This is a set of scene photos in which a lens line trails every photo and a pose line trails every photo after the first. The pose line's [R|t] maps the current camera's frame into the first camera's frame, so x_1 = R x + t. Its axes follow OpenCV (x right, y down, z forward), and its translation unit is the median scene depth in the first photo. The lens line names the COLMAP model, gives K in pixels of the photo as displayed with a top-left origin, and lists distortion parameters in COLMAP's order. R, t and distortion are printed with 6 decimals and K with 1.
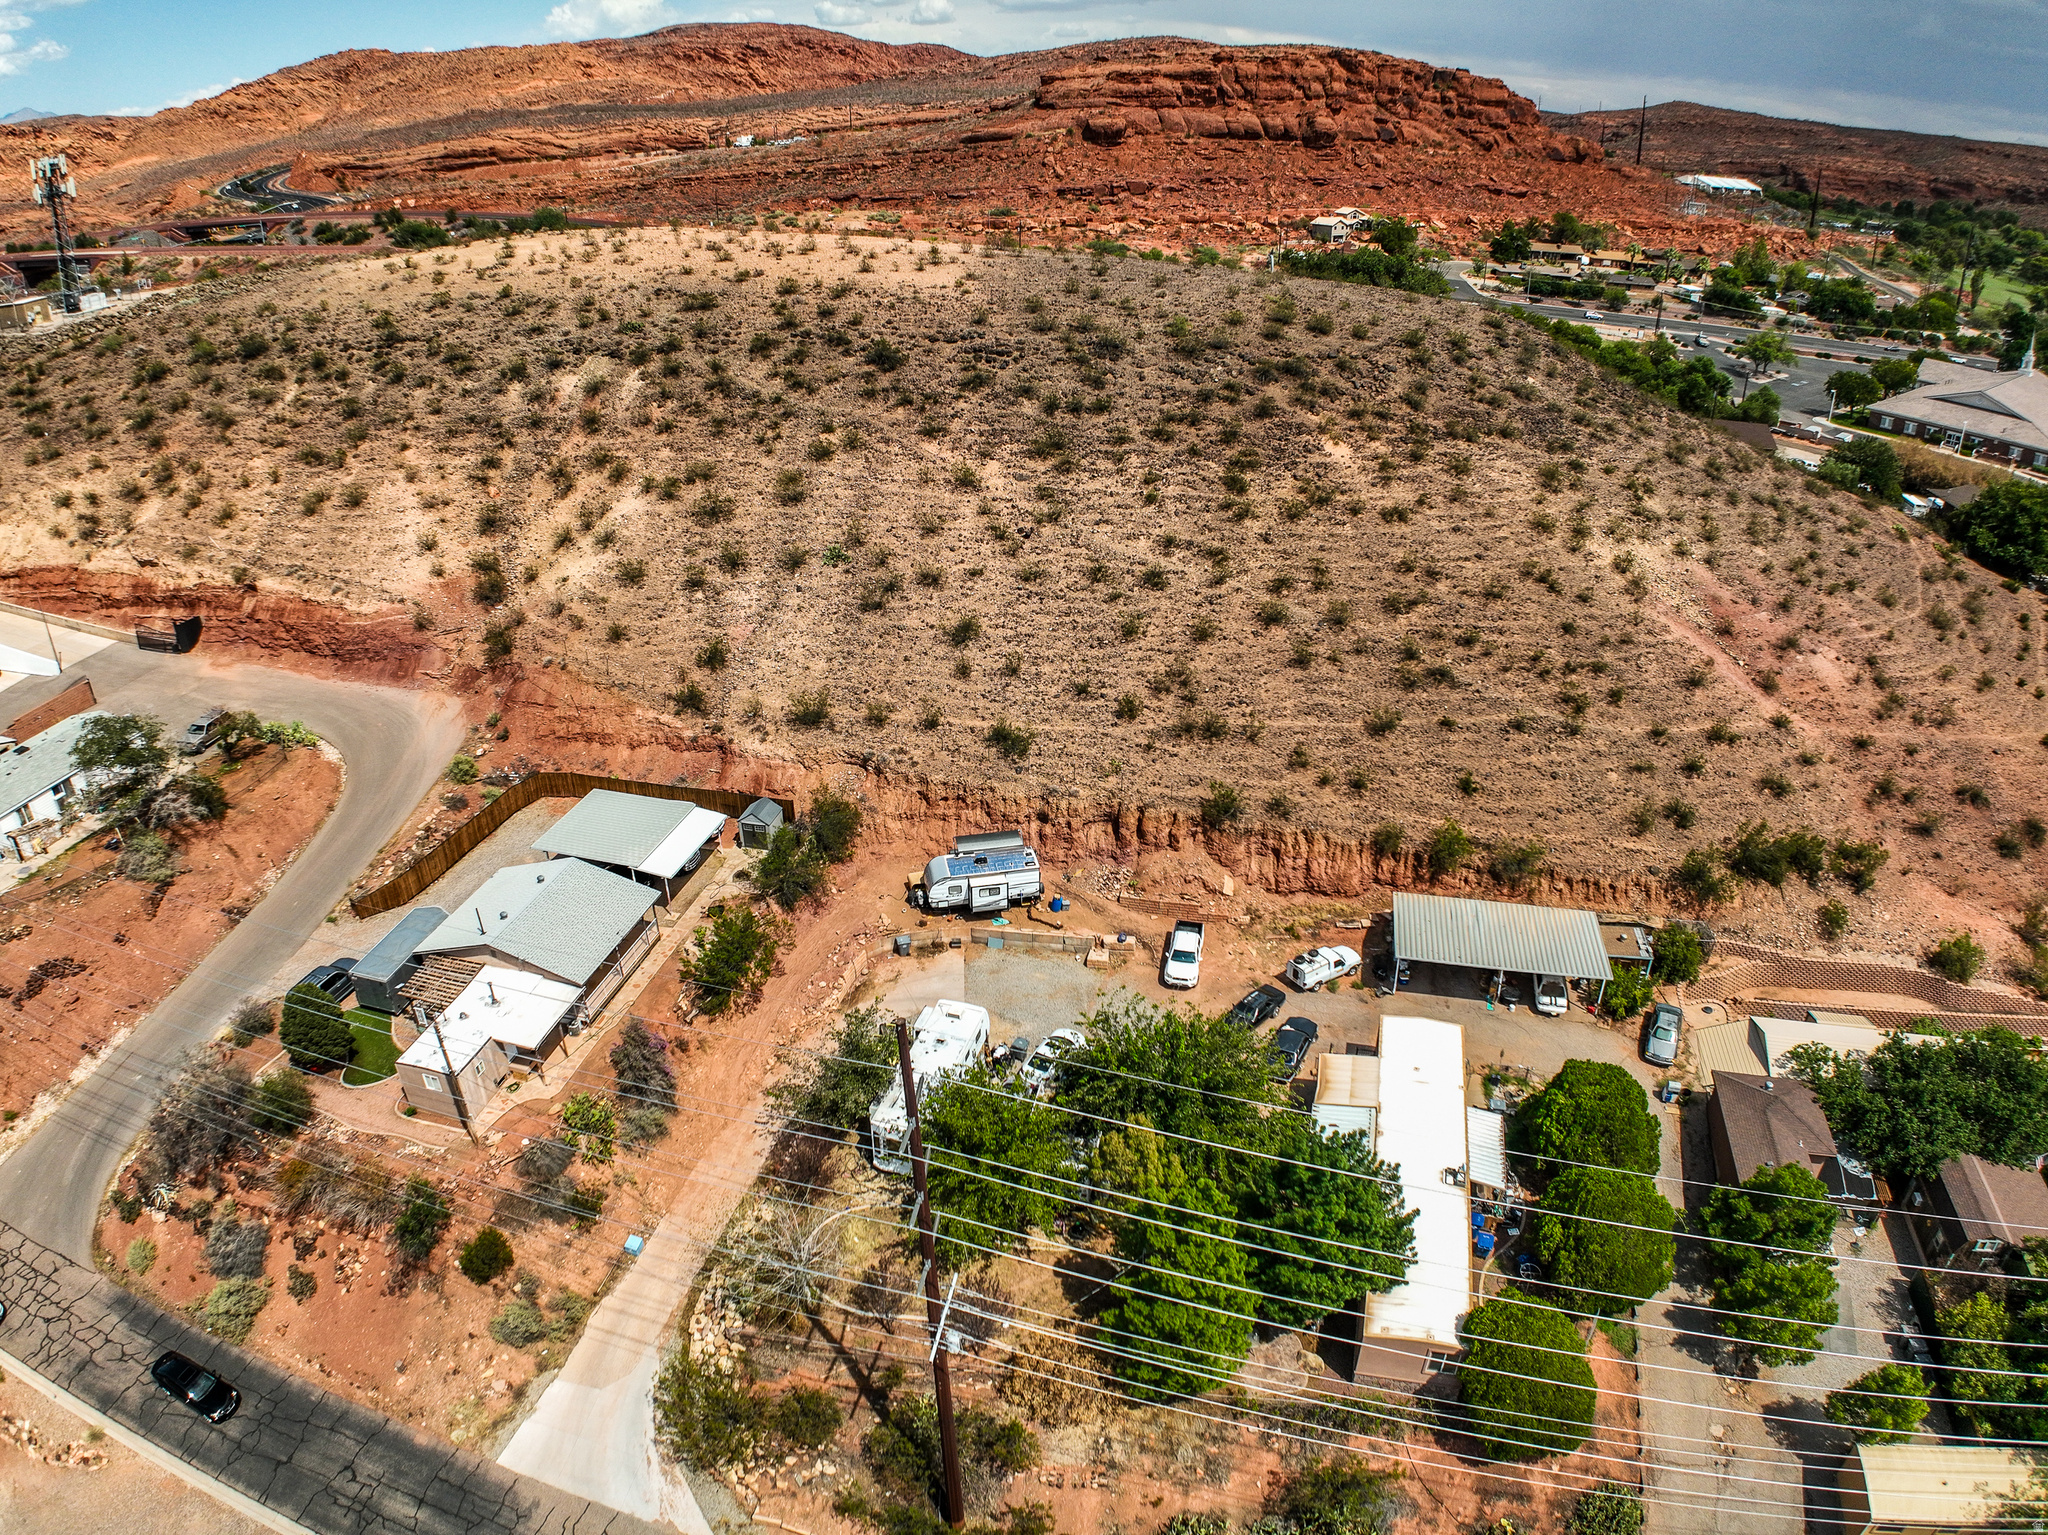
lens RADIAL K [[1299.9, 0, 1037.4], [0, 1299.9, 717.9], [0, 0, 1]] dist [-0.171655, 0.019298]
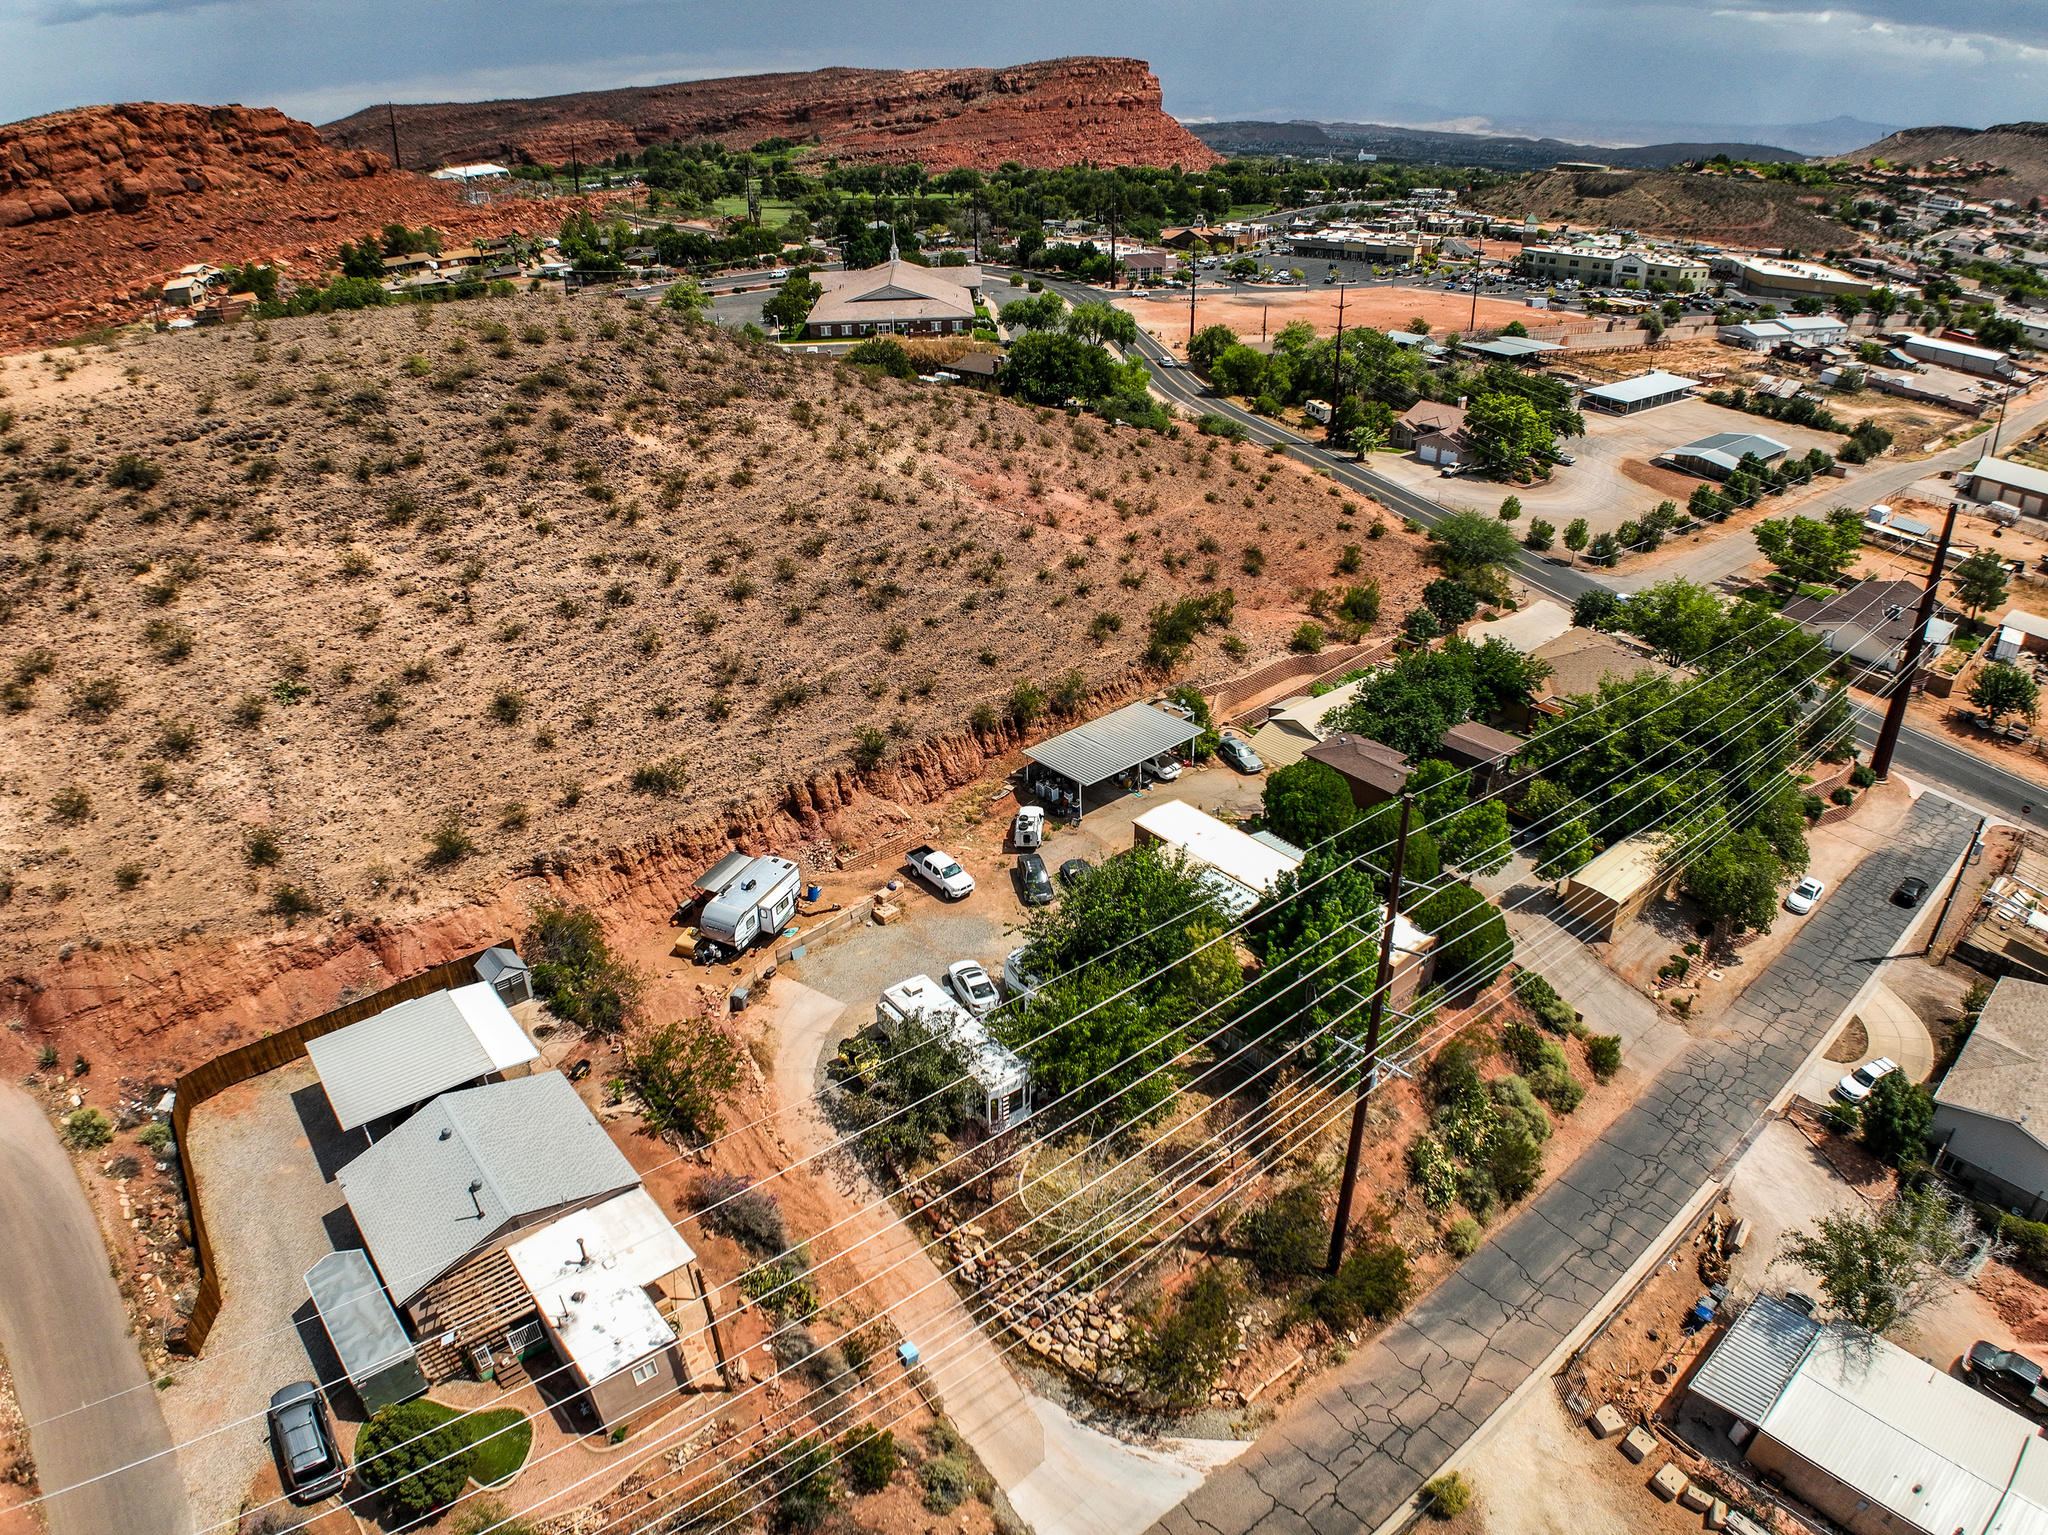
lens RADIAL K [[1299.9, 0, 1021.2], [0, 1299.9, 718.0], [0, 0, 1]] dist [-0.171655, 0.019298]
pose [[0.591646, -0.362260, 0.720224, -0.531004], [0.364954, 0.916929, 0.161398, -0.079541], [-0.718863, 0.167358, 0.674706, 0.175672]]
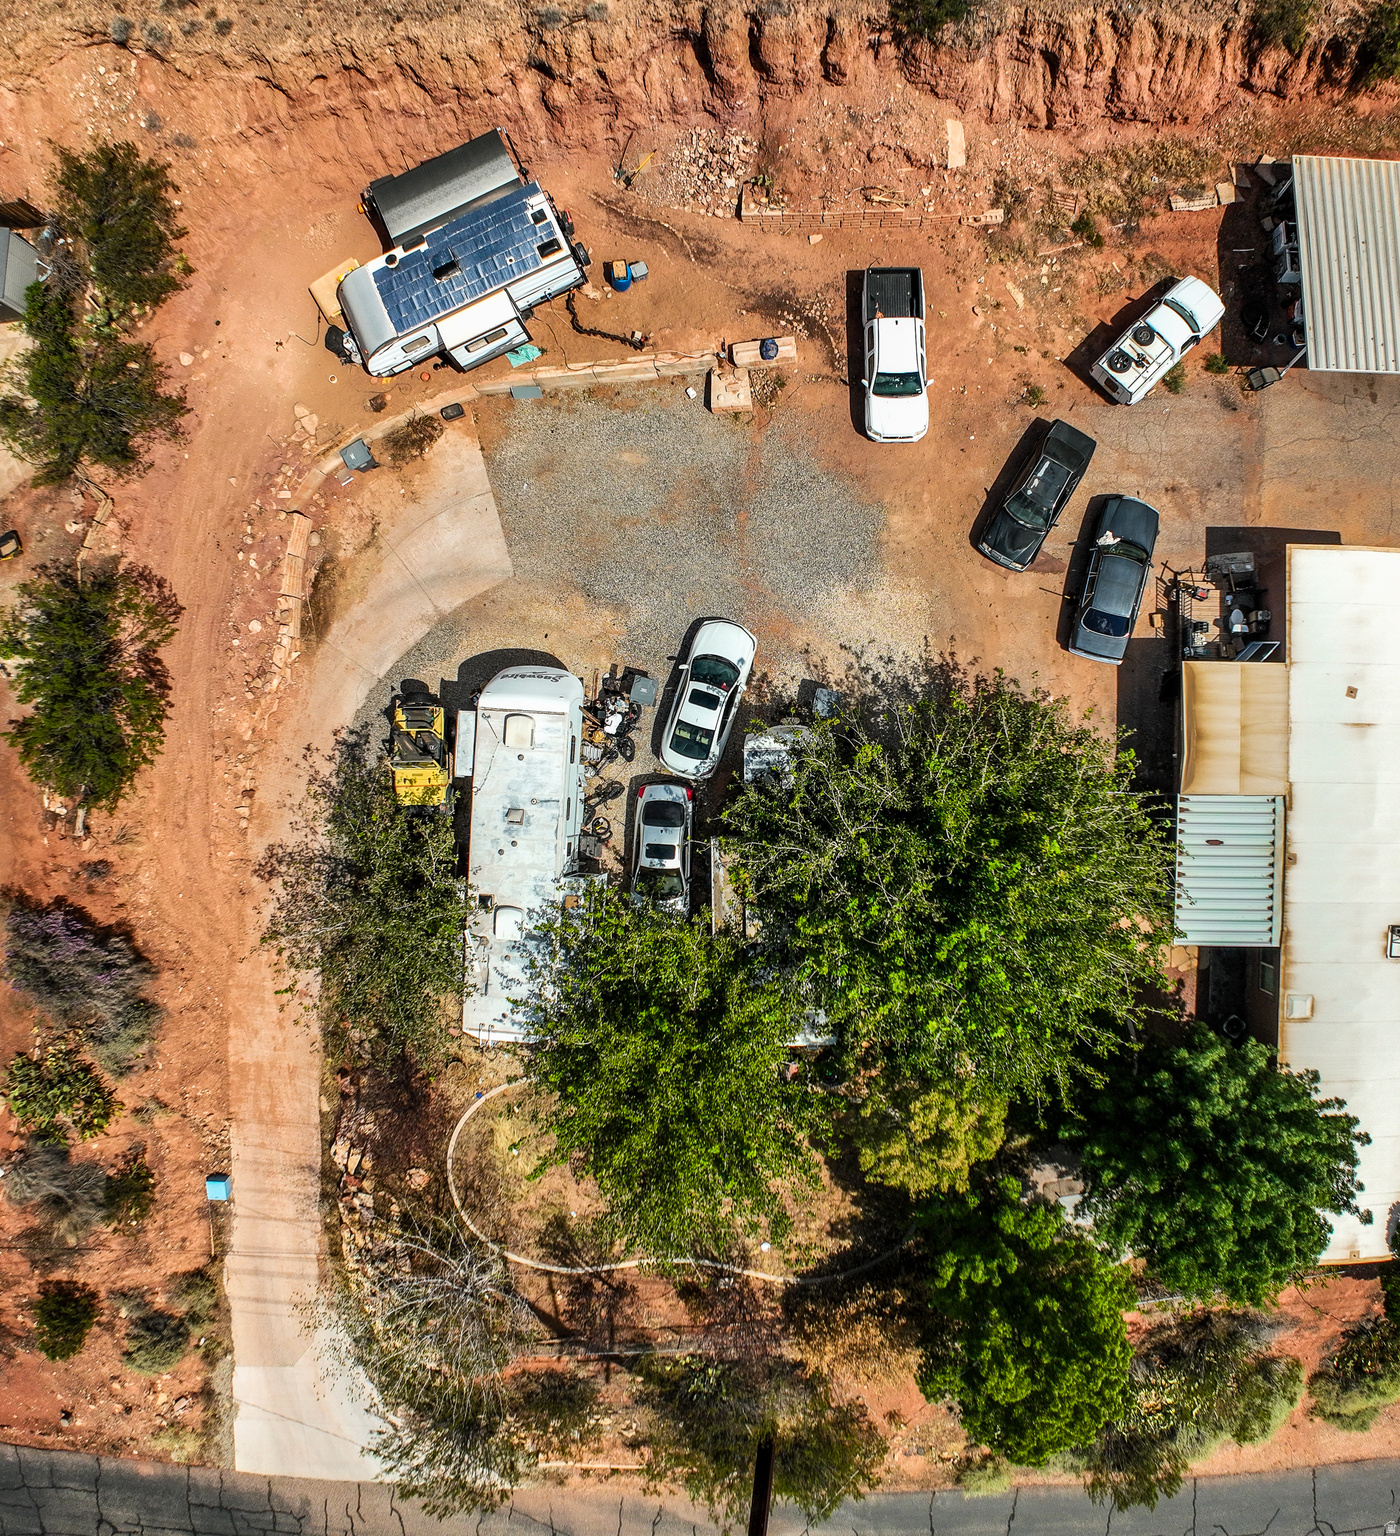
lens RADIAL K [[1325.7, 0, 842.2], [0, 1325.7, 782.7], [0, 0, 1]] dist [-0.173060, 0.011641]
pose [[0.974166, -0.225800, 0.003975, 0.048298], [0.096076, 0.430302, 0.897557, -0.191720], [-0.204379, -0.873988, 0.440880, 0.569081]]
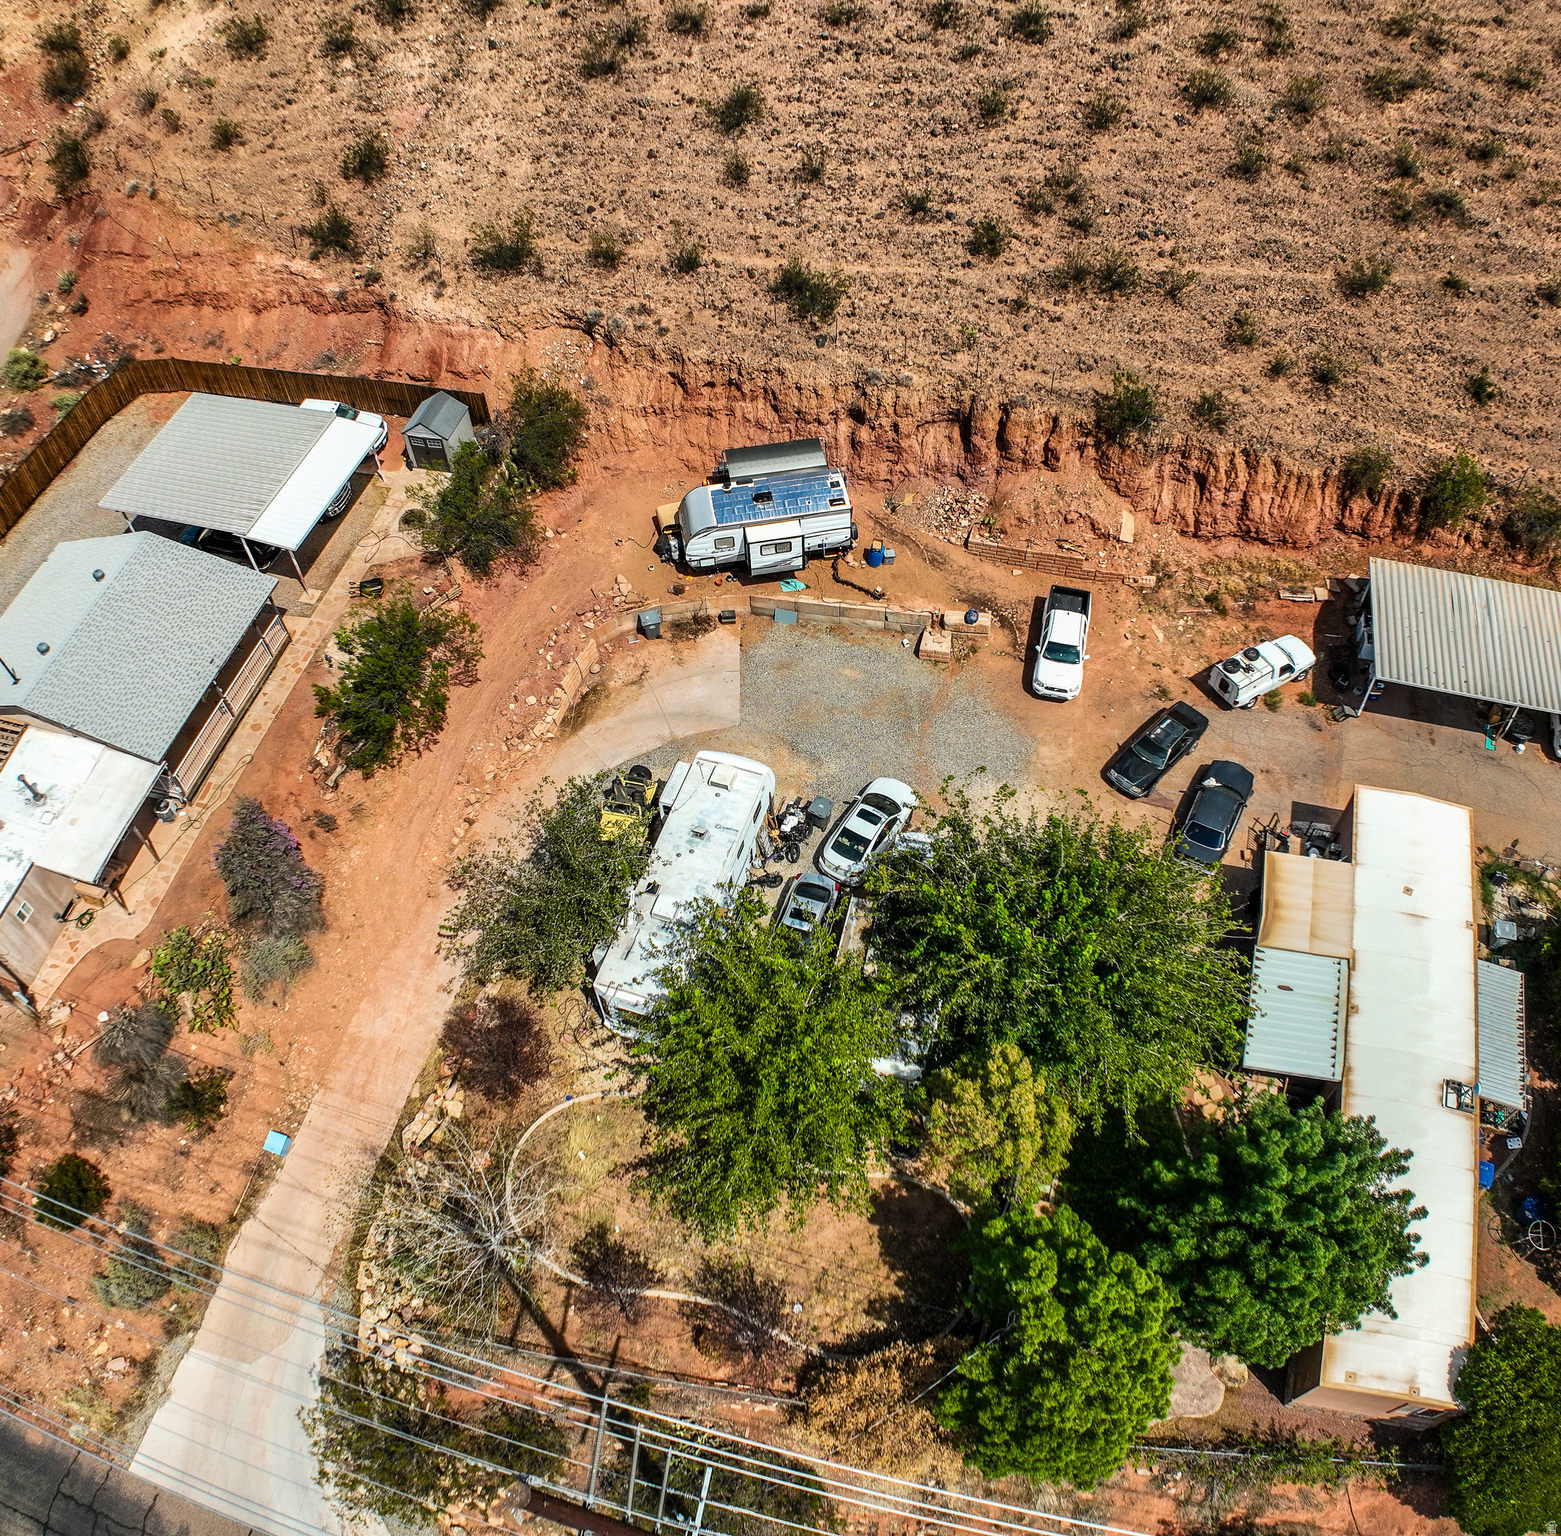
lens RADIAL K [[1321.3, 0, 848.0], [0, 1321.3, 742.8], [0, 0, 1]] dist [-0.177254, 0.016674]
pose [[0.999978, 0.006556, 0.000853, 0.000127], [-0.006251, 0.895546, 0.444926, -0.071230], [0.002153, -0.444921, 0.895567, 0.320465]]
